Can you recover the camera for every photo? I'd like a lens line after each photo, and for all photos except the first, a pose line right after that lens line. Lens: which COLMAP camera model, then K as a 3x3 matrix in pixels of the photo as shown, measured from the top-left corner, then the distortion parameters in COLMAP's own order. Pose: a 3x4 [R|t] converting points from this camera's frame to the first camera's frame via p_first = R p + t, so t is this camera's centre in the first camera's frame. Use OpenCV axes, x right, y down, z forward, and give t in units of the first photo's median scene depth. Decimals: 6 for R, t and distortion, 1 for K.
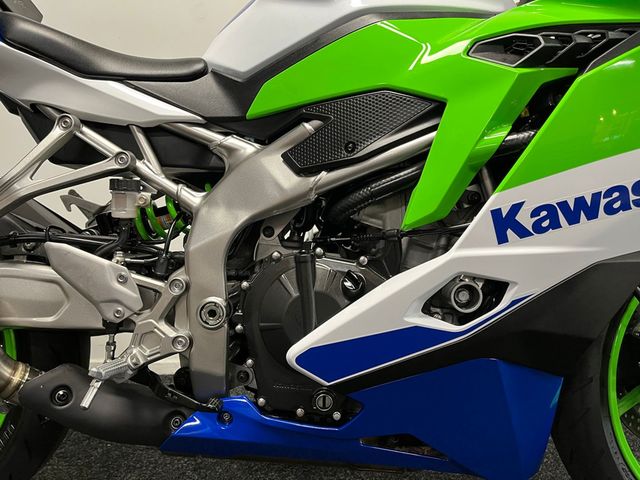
lens RADIAL K [[487.5, 0, 320.7], [0, 487.5, 238.4], [0, 0, 1]] dist [0.036924, -0.018096]
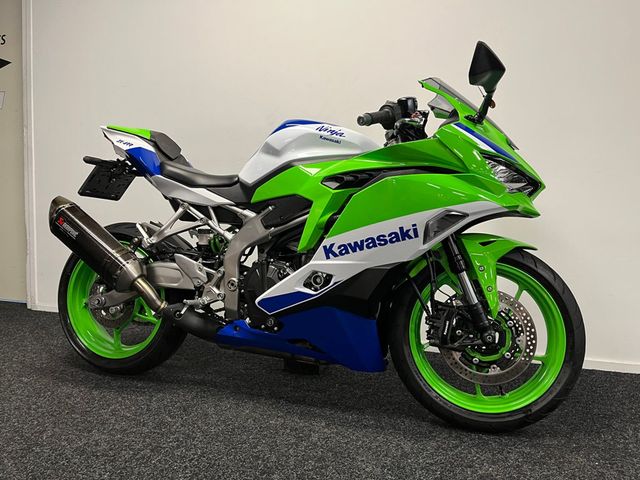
lens RADIAL K [[487.5, 0, 318.2], [0, 487.5, 236.5], [0, 0, 1]] dist [0.036924, -0.018096]
pose [[0.954198, 0.015398, -0.298778, 0.910004], [-0.023971, 0.999399, -0.025052, -0.035756], [0.298212, 0.031066, 0.953994, -1.201781]]
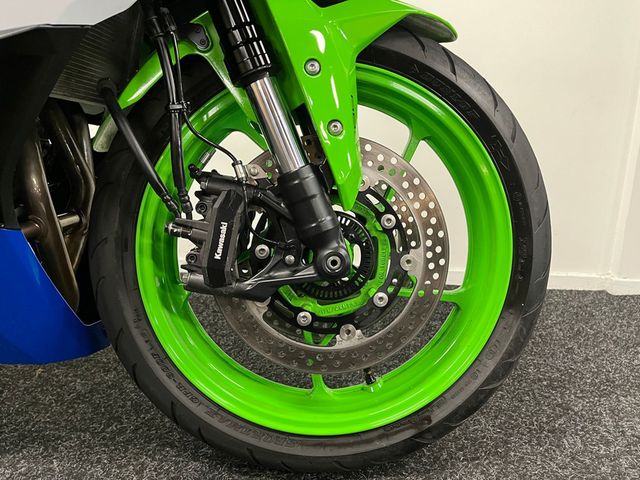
lens RADIAL K [[487.5, 0, 319.4], [0, 487.5, 241.9], [0, 0, 1]] dist [0.036924, -0.018096]
pose [[0.996376, 0.018536, -0.083018, 1.031025], [-0.004427, 0.985946, 0.167006, 0.170813], [0.084947, -0.166033, 0.982455, 0.293662]]
